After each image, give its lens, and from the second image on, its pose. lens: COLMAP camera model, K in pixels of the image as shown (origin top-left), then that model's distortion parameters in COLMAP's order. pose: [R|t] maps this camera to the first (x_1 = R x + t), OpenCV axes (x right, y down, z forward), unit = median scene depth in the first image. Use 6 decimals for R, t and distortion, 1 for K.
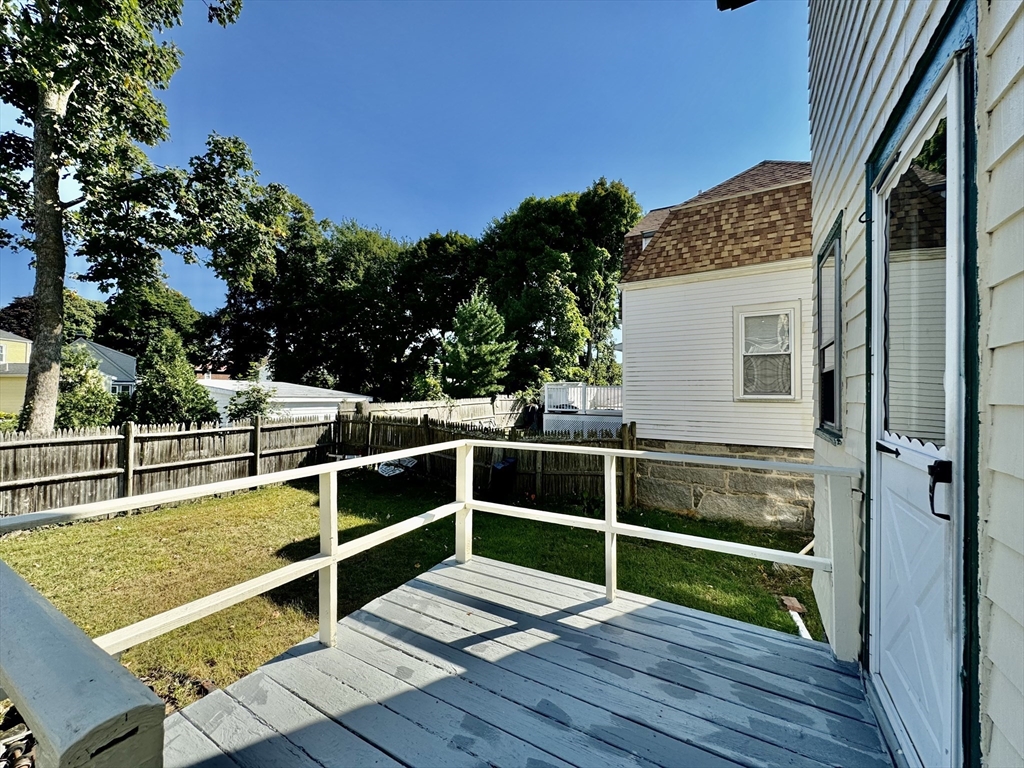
lens RADIAL K [[407.8, 0, 512.0], [0, 407.8, 384.0], [0, 0, 1]] dist [-0.004897, -0.000350]
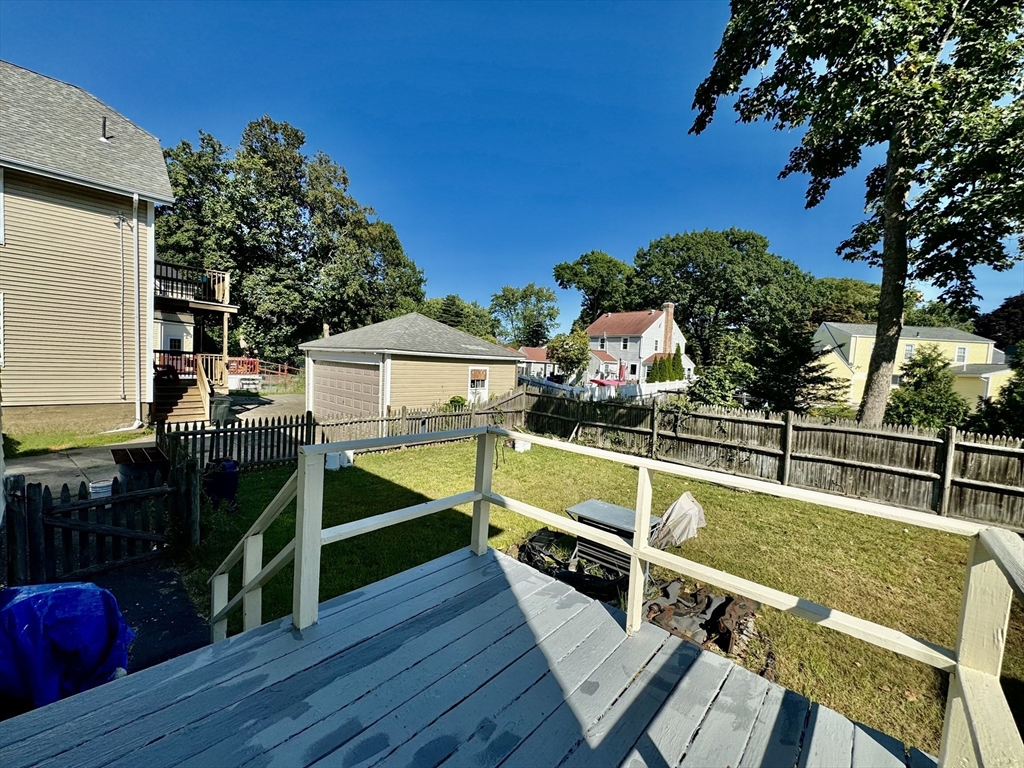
lens RADIAL K [[407.8, 0, 512.0], [0, 407.8, 384.0], [0, 0, 1]] dist [-0.004897, -0.000350]
pose [[-0.211512, 0.034692, -0.976760, 0.162768], [-0.036583, 0.998389, 0.043382, -0.005149], [0.976691, 0.044908, -0.209902, 0.243895]]
